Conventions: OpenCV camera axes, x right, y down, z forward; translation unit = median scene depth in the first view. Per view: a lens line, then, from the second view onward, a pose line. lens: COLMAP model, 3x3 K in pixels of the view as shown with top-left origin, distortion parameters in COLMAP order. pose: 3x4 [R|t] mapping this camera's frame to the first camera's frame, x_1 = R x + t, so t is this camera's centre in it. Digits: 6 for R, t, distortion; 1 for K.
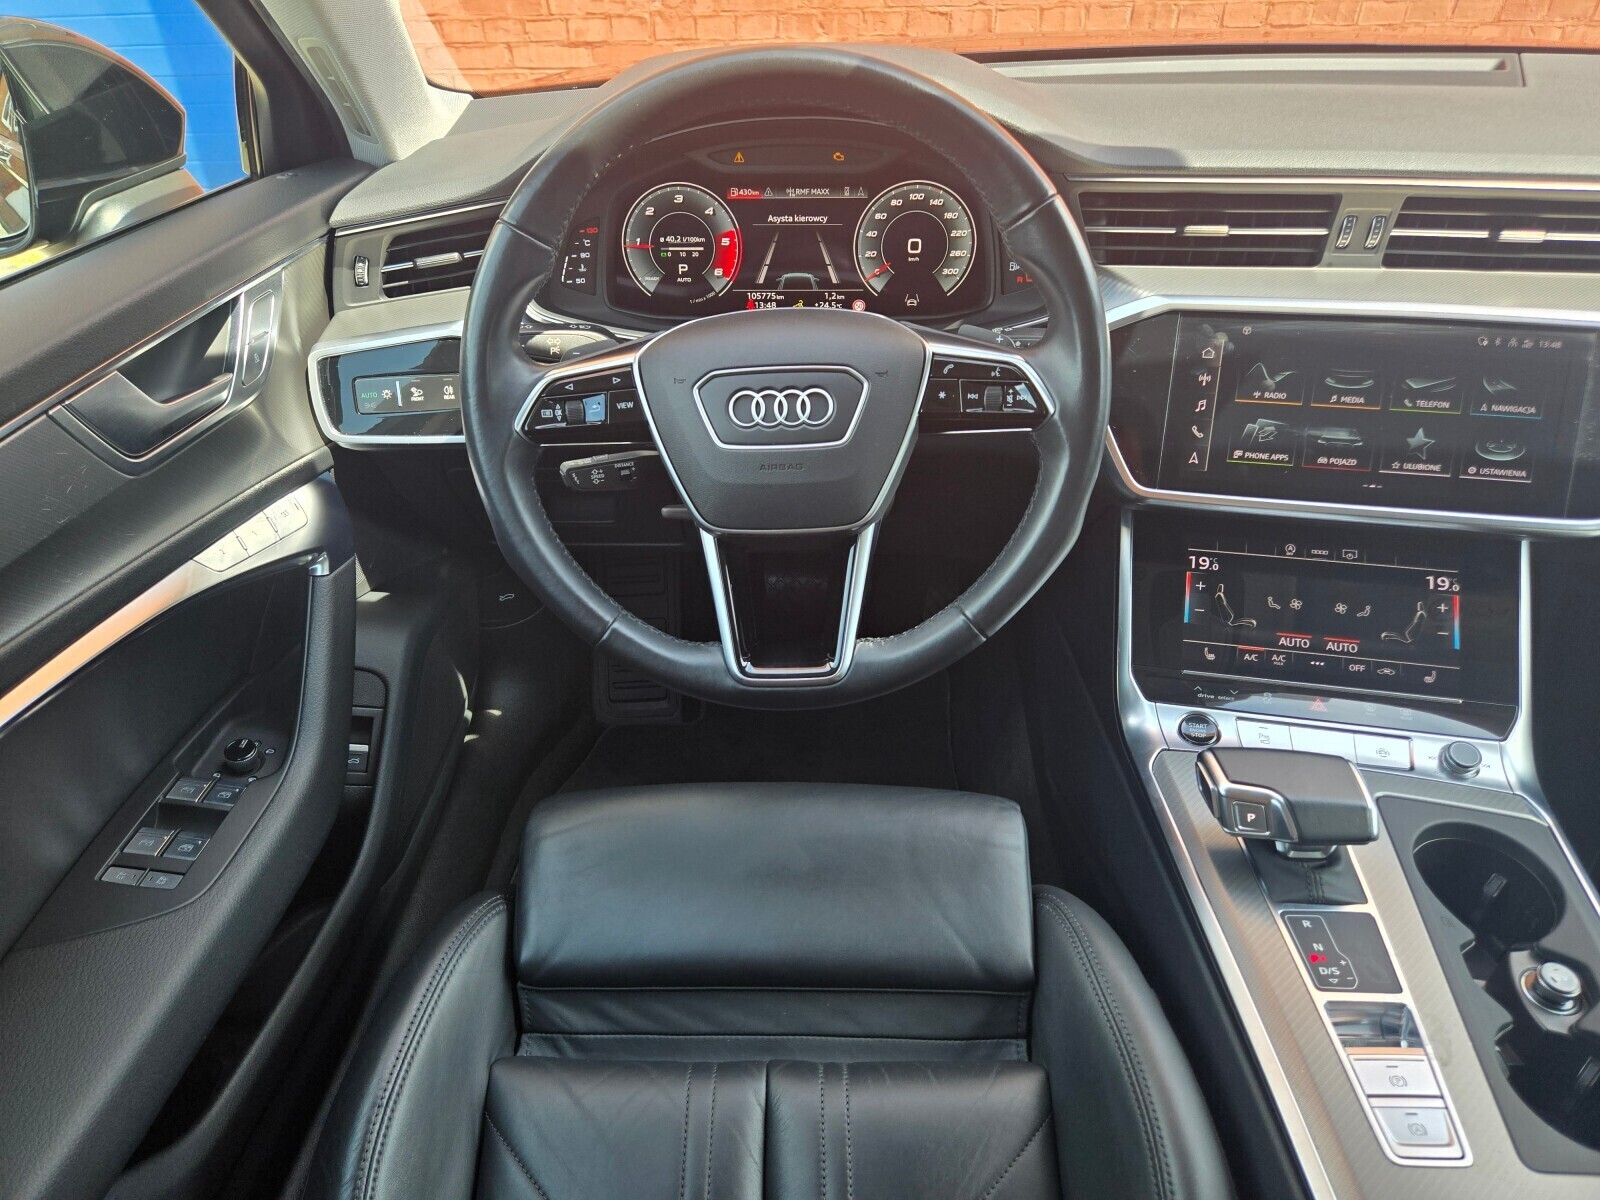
lens RADIAL K [[1078.1, 0, 777.9], [0, 1078.1, 595.6], [0, 0, 1]] dist [0.071396, -0.055894]
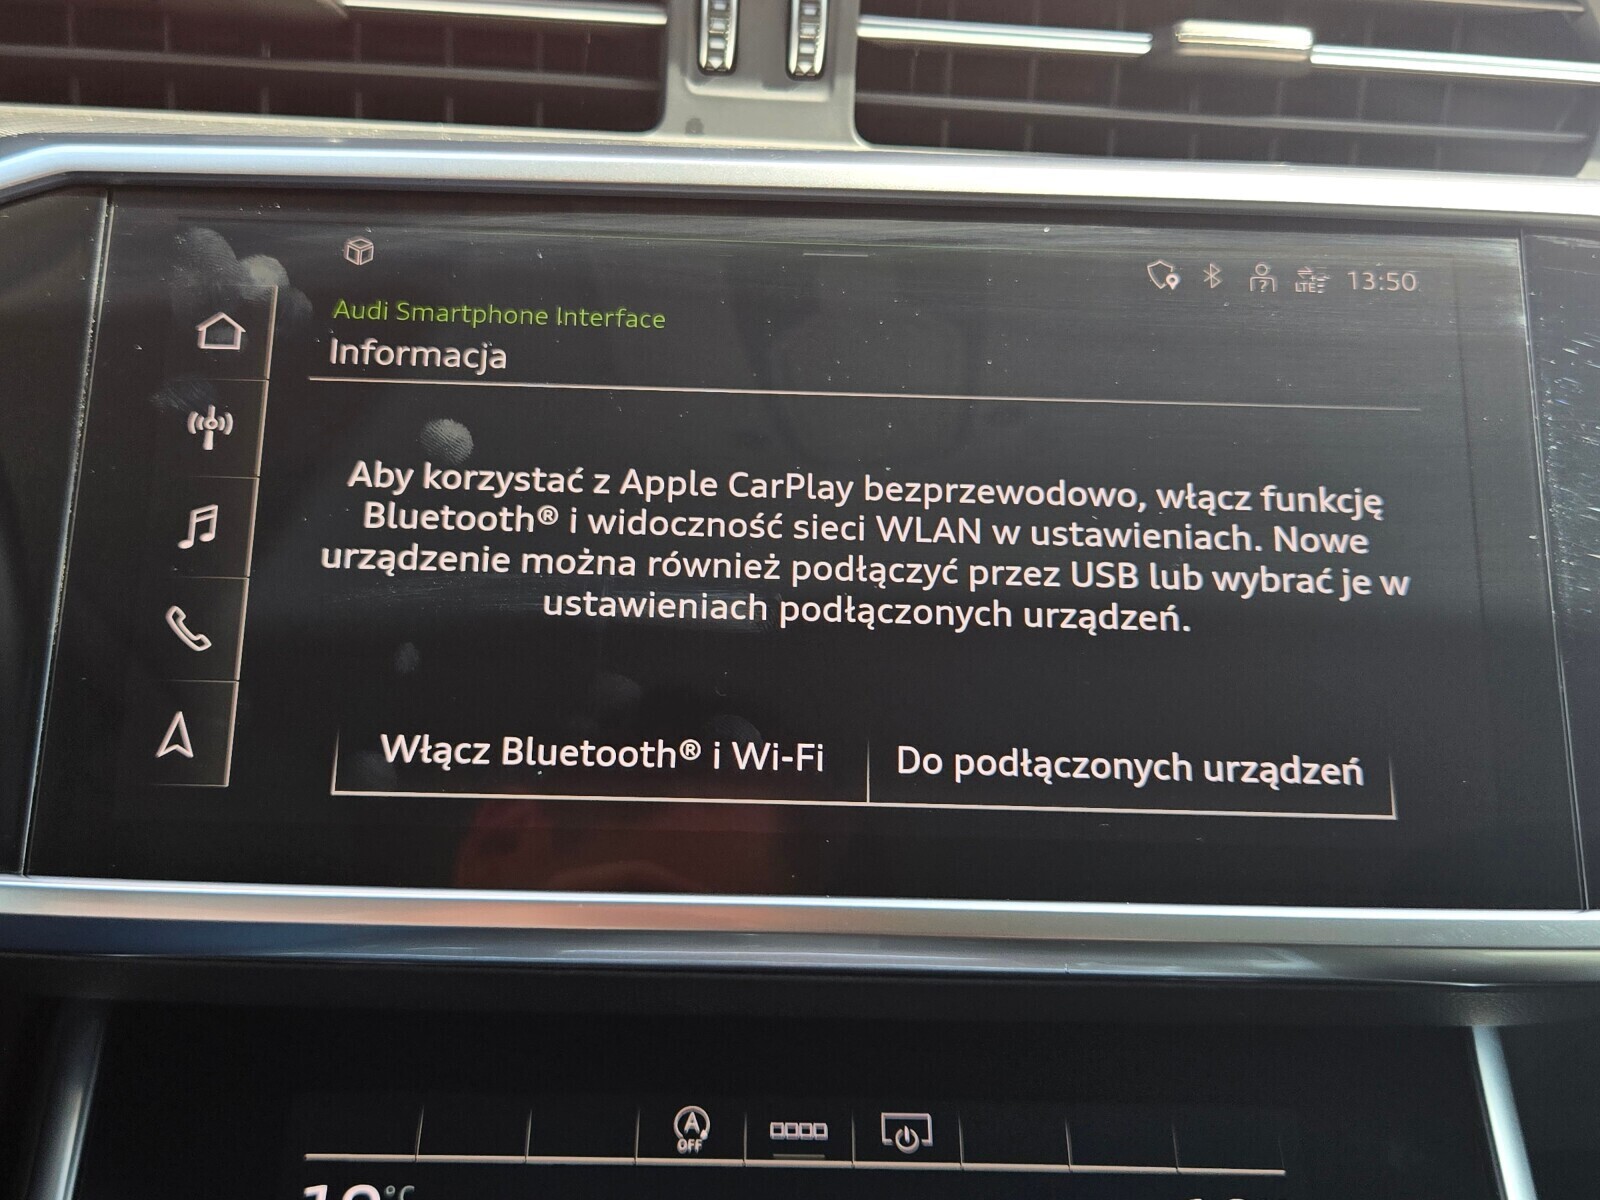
lens RADIAL K [[1887.2, 0, 793.0], [0, 1887.2, 581.7], [0, 0, 1]] dist [0.045909, -0.033070]
pose [[0.972515, 0.003318, 0.232816, 0.418536], [0.087065, 0.922182, -0.376830, 0.009070], [-0.215949, 0.386743, 0.896547, 0.594239]]
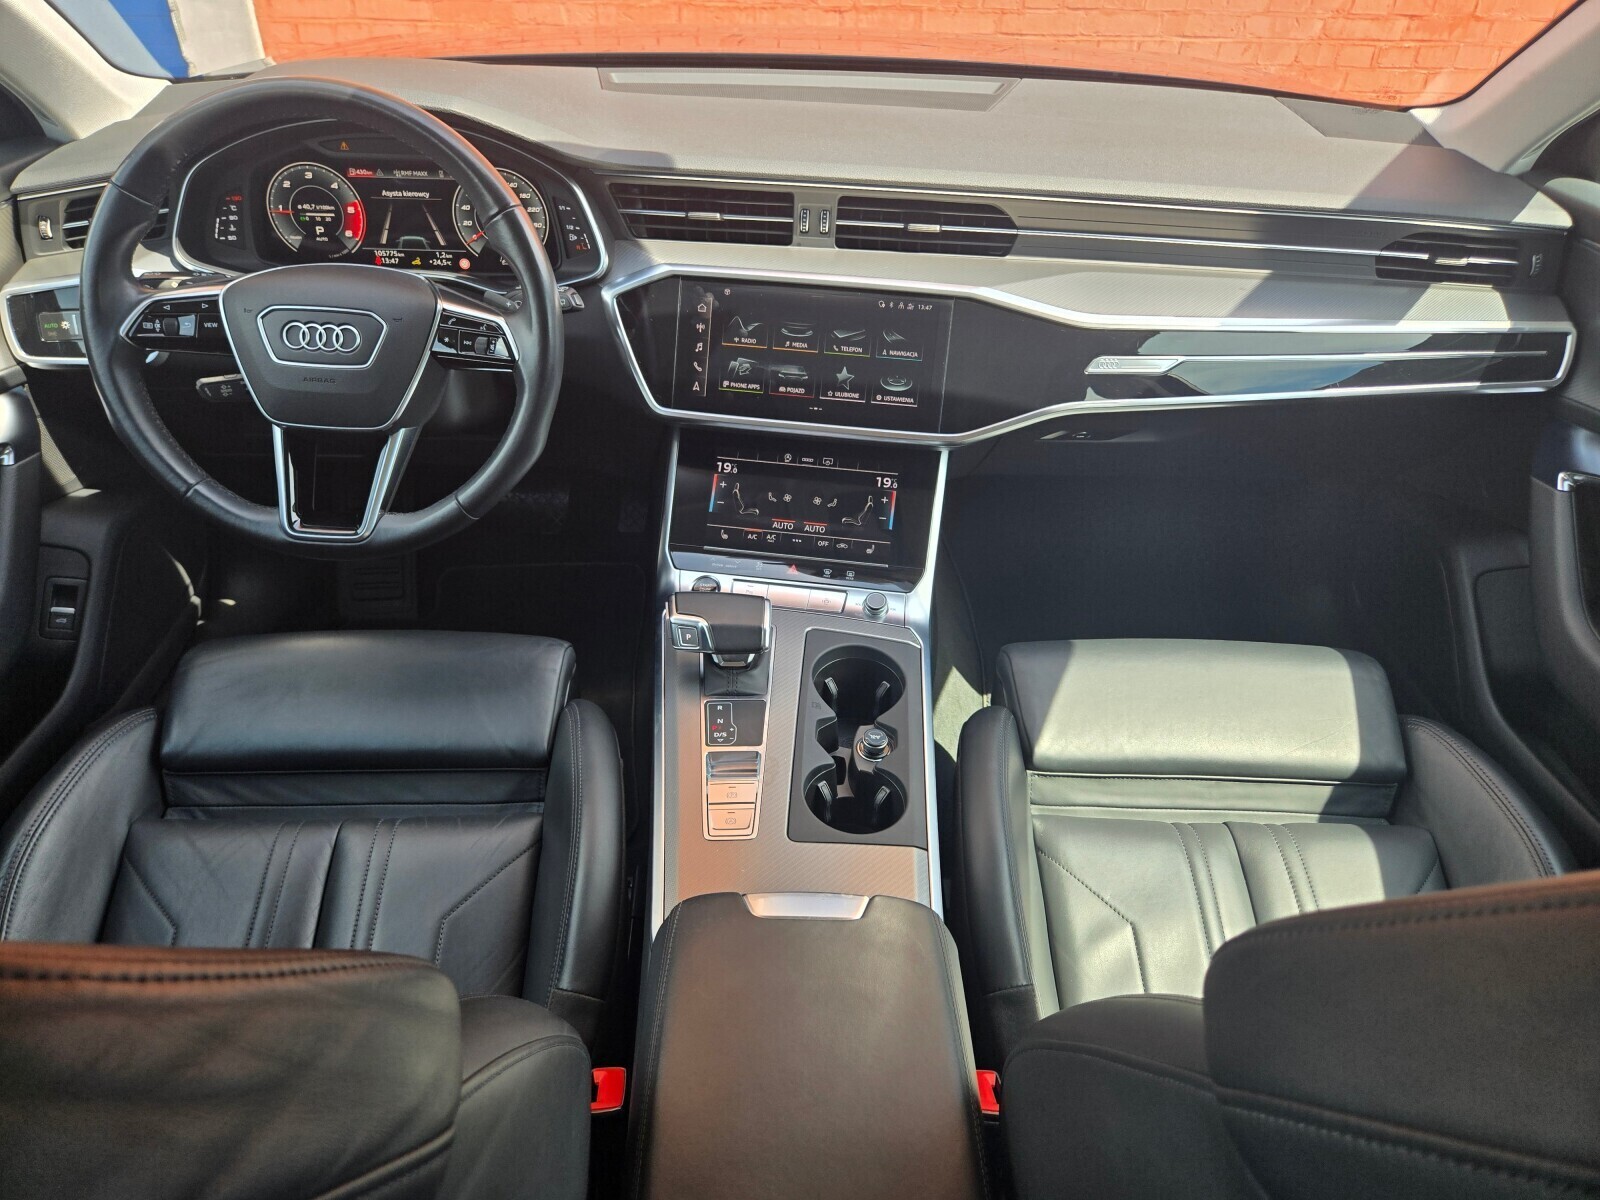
lens RADIAL K [[1078.8, 0, 782.7], [0, 1078.8, 593.0], [0, 0, 1]] dist [0.067435, -0.064015]
pose [[0.997424, -0.000861, 0.071720, 0.394627], [-0.001902, 0.999259, 0.038441, 0.078917], [-0.071700, -0.038479, 0.996684, -0.360183]]
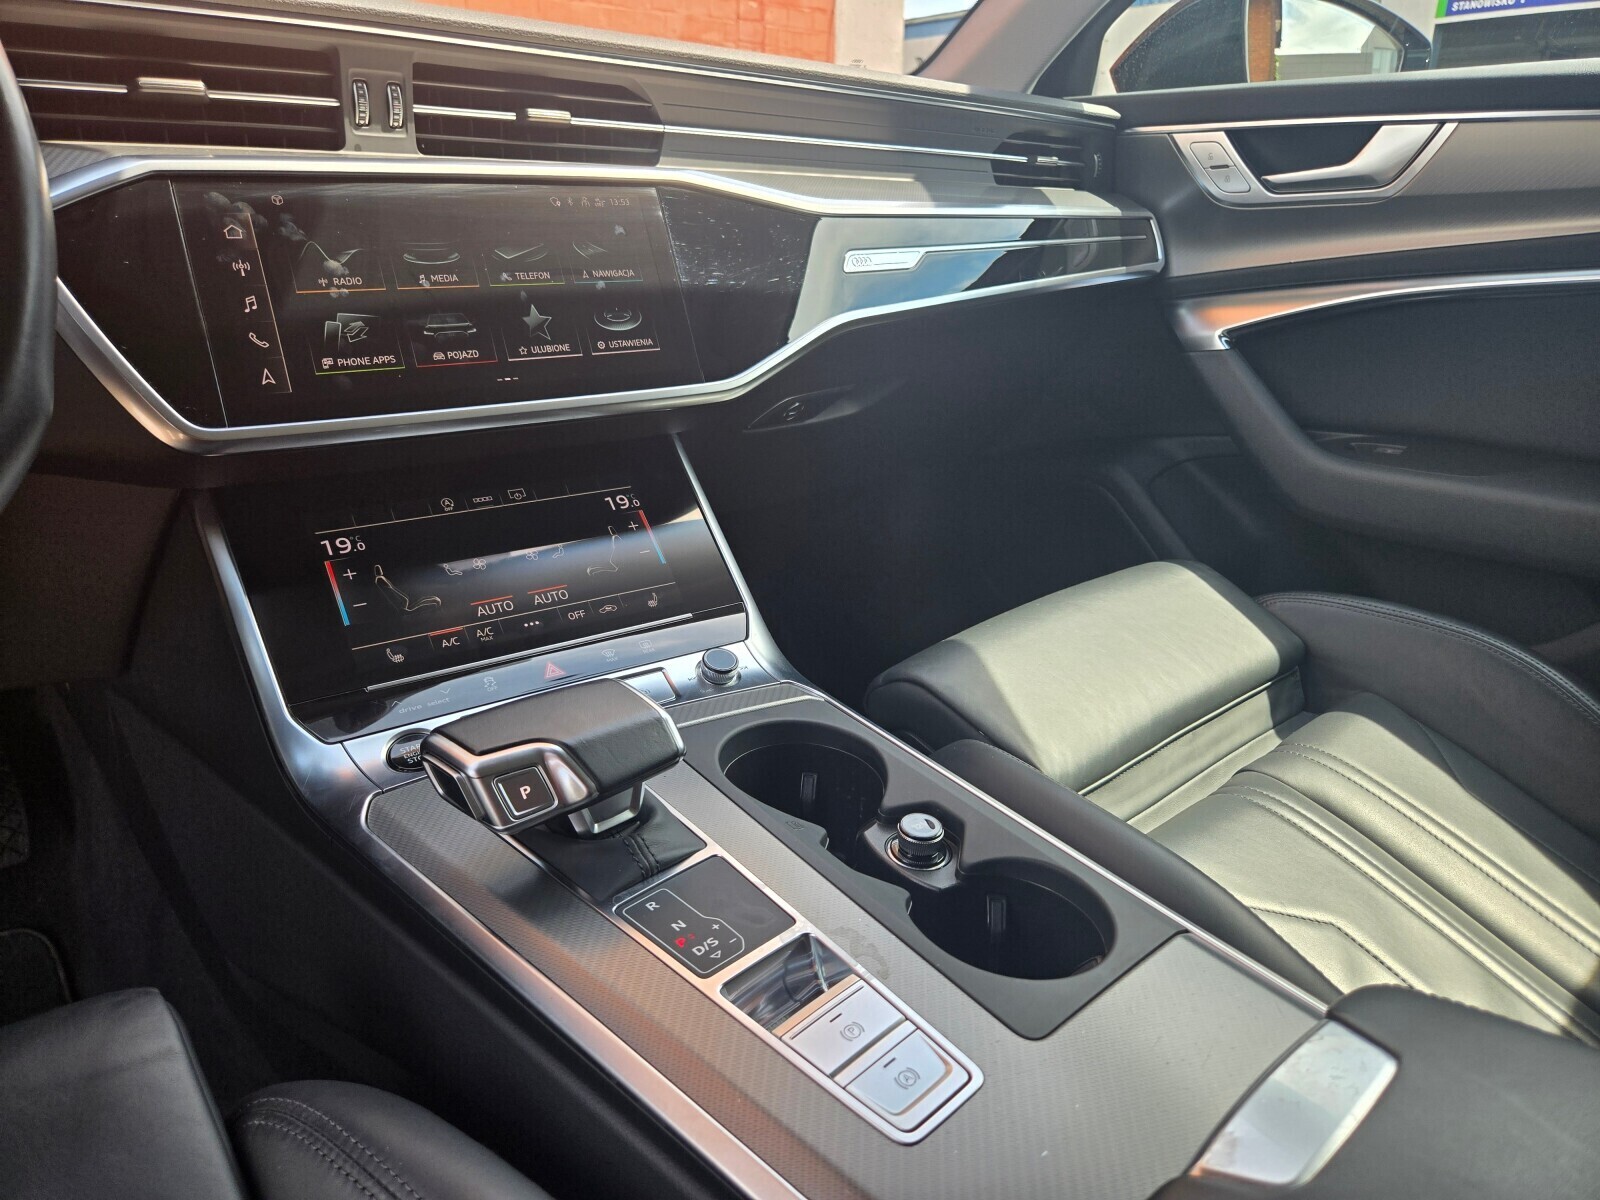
lens RADIAL K [[1087.2, 0, 790.6], [0, 1087.2, 584.7], [0, 0, 1]] dist [0.059446, -0.057413]
pose [[0.696668, -0.222276, 0.682090, 0.112945], [0.380297, 0.920628, -0.088415, 0.179344], [-0.608299, 0.320993, 0.725903, 0.345948]]
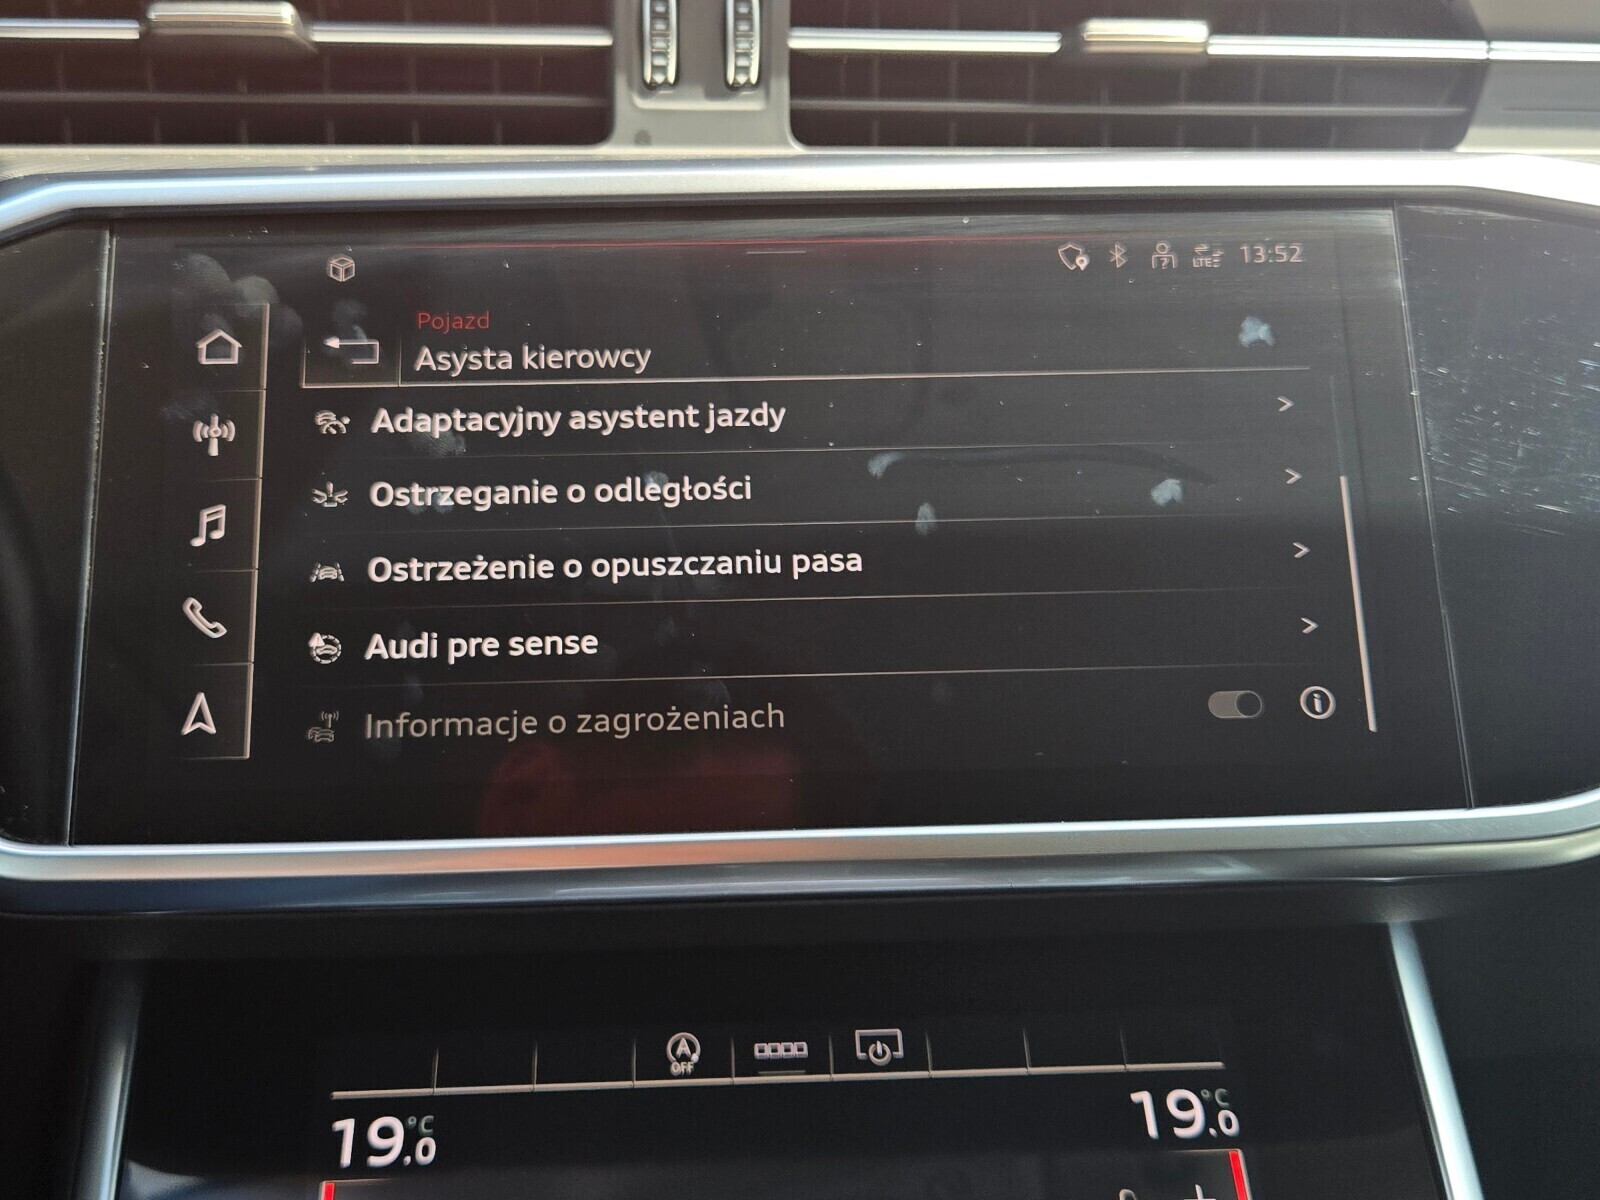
lens RADIAL K [[1887.2, 0, 793.0], [0, 1887.2, 581.7], [0, 0, 1]] dist [0.045909, -0.033070]
pose [[0.968712, -0.044640, 0.244140, 0.412680], [0.135393, 0.919476, -0.369097, 0.031247], [-0.208005, 0.390604, 0.896751, 0.554449]]
